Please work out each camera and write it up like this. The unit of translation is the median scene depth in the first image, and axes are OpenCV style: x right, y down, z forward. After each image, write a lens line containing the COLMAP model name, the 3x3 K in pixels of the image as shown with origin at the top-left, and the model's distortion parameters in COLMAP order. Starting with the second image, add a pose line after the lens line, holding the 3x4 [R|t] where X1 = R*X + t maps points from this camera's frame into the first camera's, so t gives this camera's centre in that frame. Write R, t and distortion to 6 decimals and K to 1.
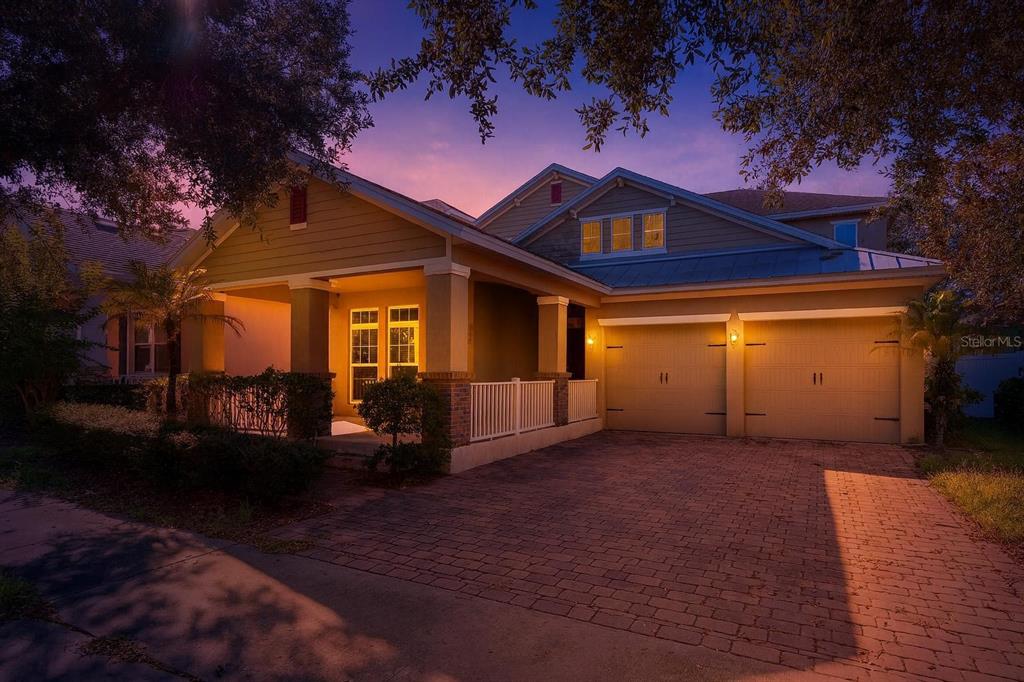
lens RADIAL K [[555.7, 0, 512.4], [0, 555.7, 344.3], [0, 0, 1]] dist [-0.002929, 0.002444]
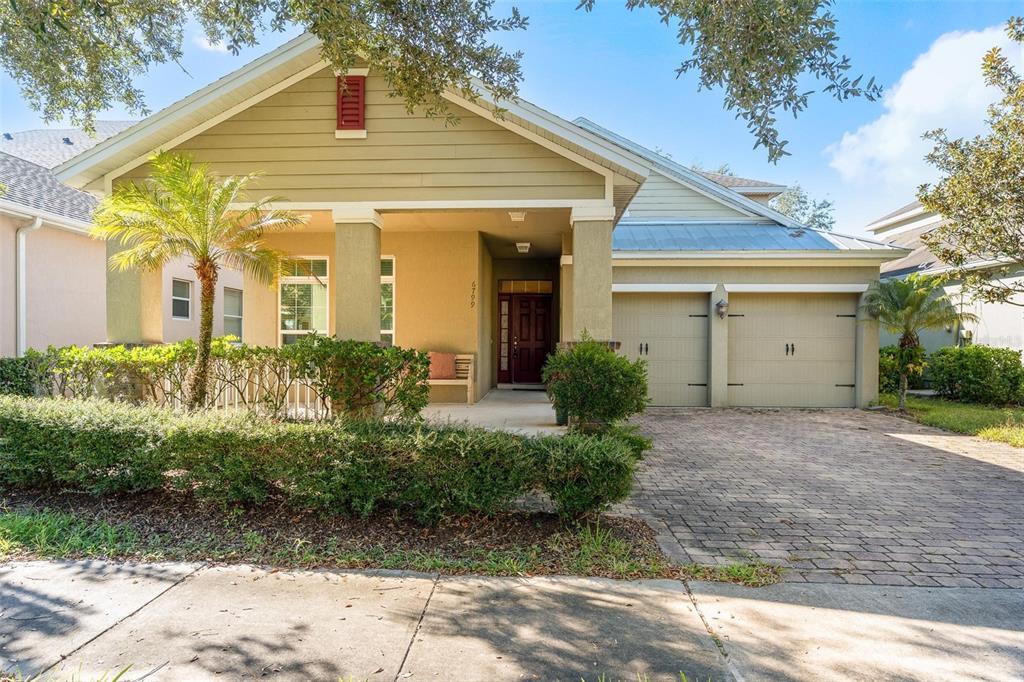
lens RADIAL K [[612.9, 0, 510.3], [0, 612.9, 342.3], [0, 0, 1]] dist [-0.000590, 0.002859]
pose [[0.908878, 0.001162, 0.417060, -0.974172], [-0.021493, 0.998798, 0.044056, 0.021362], [-0.416507, -0.049005, 0.907811, 0.373169]]
